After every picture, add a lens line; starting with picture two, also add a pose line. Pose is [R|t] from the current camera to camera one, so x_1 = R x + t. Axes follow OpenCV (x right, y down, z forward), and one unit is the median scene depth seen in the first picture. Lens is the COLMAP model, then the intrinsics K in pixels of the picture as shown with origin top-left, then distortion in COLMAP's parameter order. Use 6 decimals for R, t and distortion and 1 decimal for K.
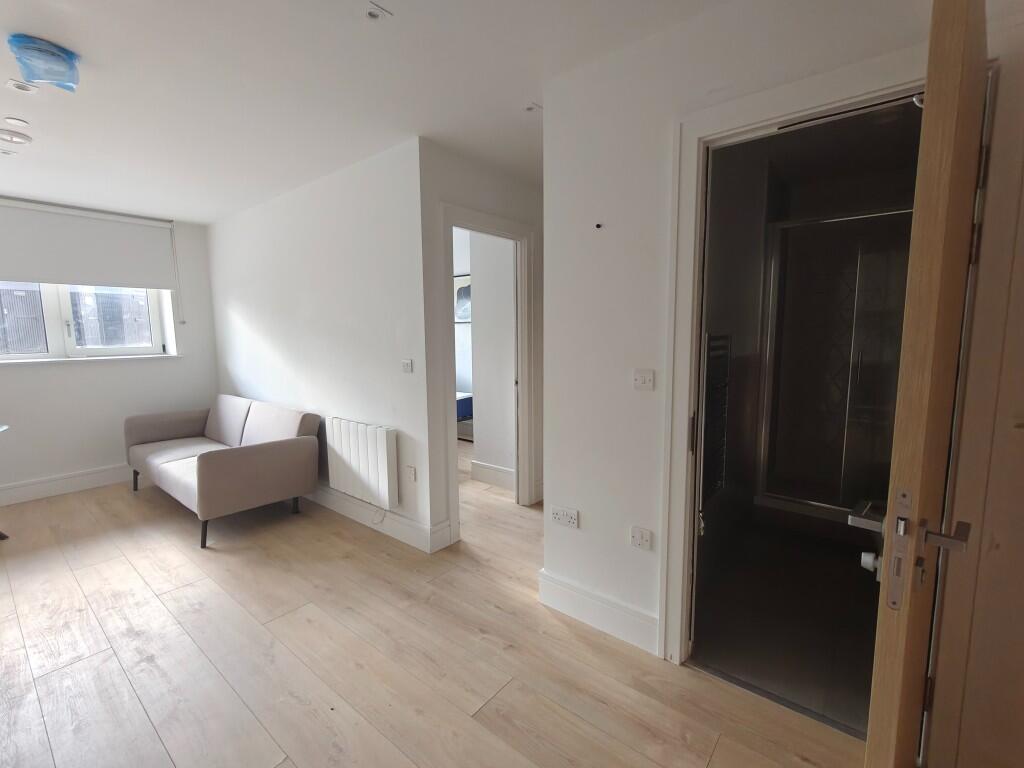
lens RADIAL K [[460.0, 0, 512.0], [0, 460.0, 384.0], [0, 0, 1]] dist [0.000982, 0.000271]
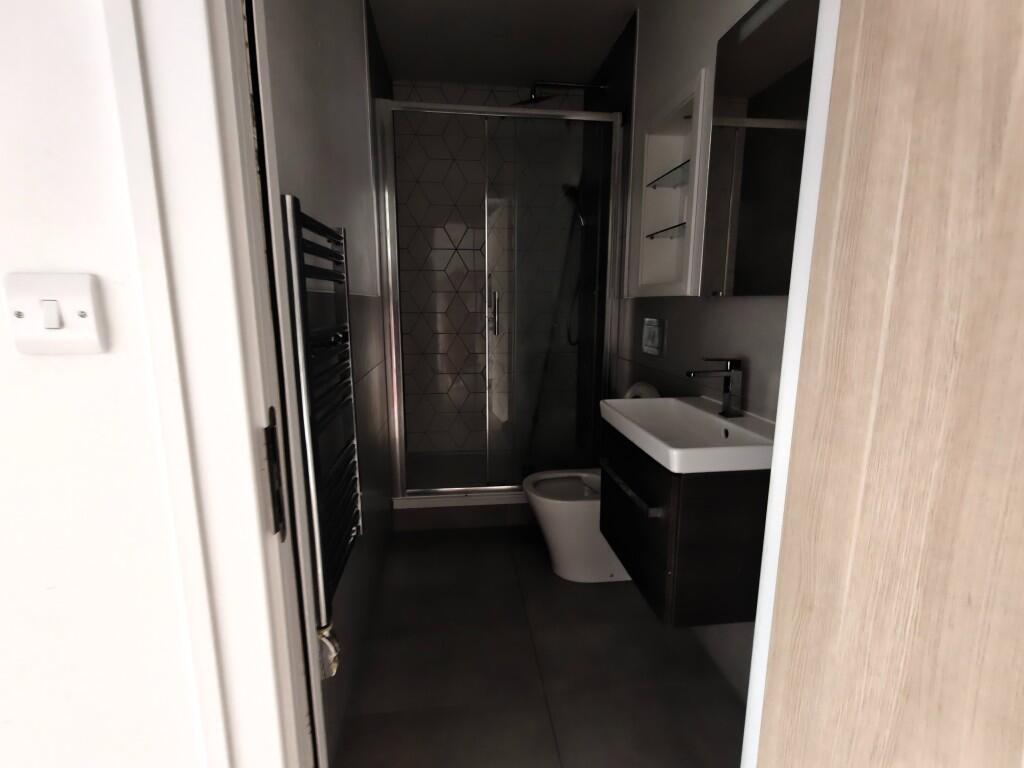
lens RADIAL K [[467.0, 0, 512.0], [0, 467.0, 384.0], [0, 0, 1]] dist [-0.001241, -0.000147]
pose [[0.693526, -0.116085, 0.711018, 0.223214], [0.074874, 0.993202, 0.089123, 0.021180], [-0.716530, -0.008572, 0.697503, 0.515608]]
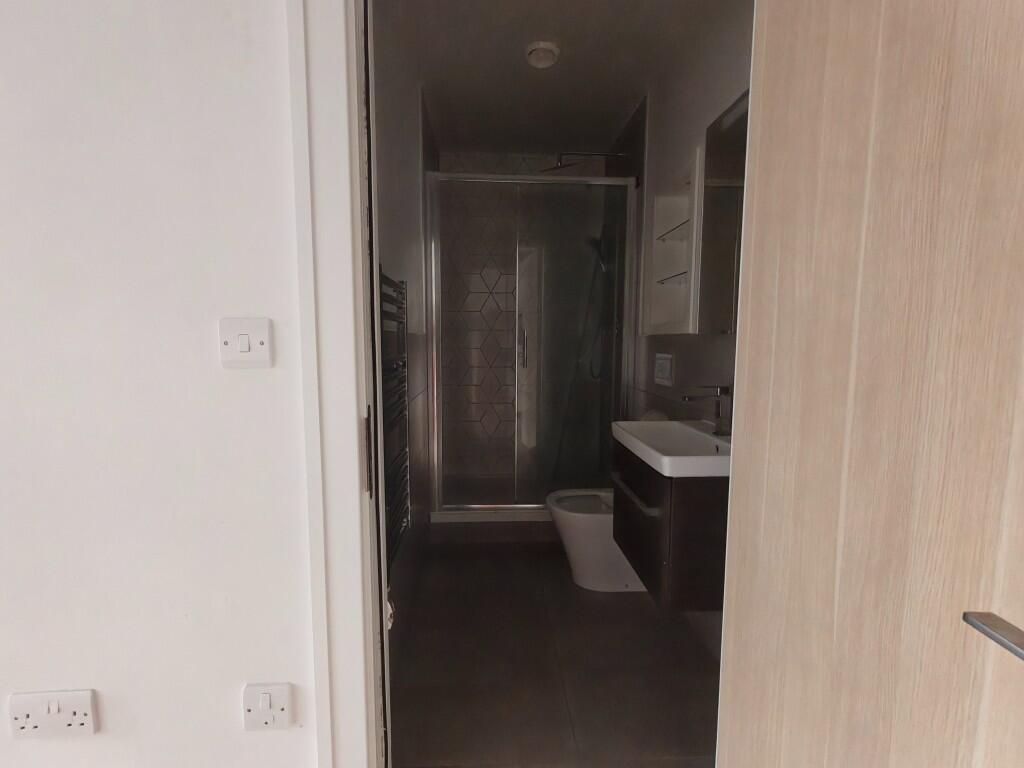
lens RADIAL K [[460.0, 0, 512.0], [0, 460.0, 384.0], [0, 0, 1]] dist [0.000982, 0.000271]
pose [[0.740719, -0.053892, 0.669650, 0.148609], [0.066846, 0.997743, 0.006355, 0.034278], [-0.668481, 0.040056, 0.742650, 0.429274]]
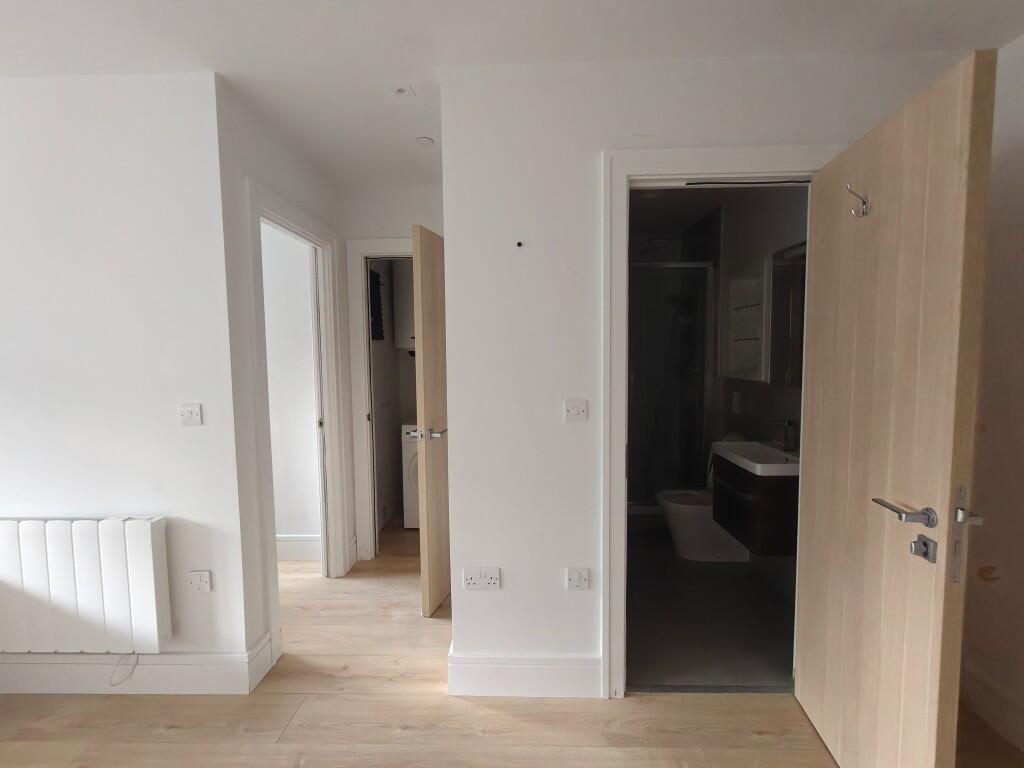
lens RADIAL K [[460.0, 0, 512.0], [0, 460.0, 384.0], [0, 0, 1]] dist [0.000982, 0.000271]
pose [[0.790858, -0.041042, 0.610622, -0.327272], [0.072740, 0.996980, -0.027199, -0.039481], [-0.607662, 0.065927, 0.791455, 0.263901]]
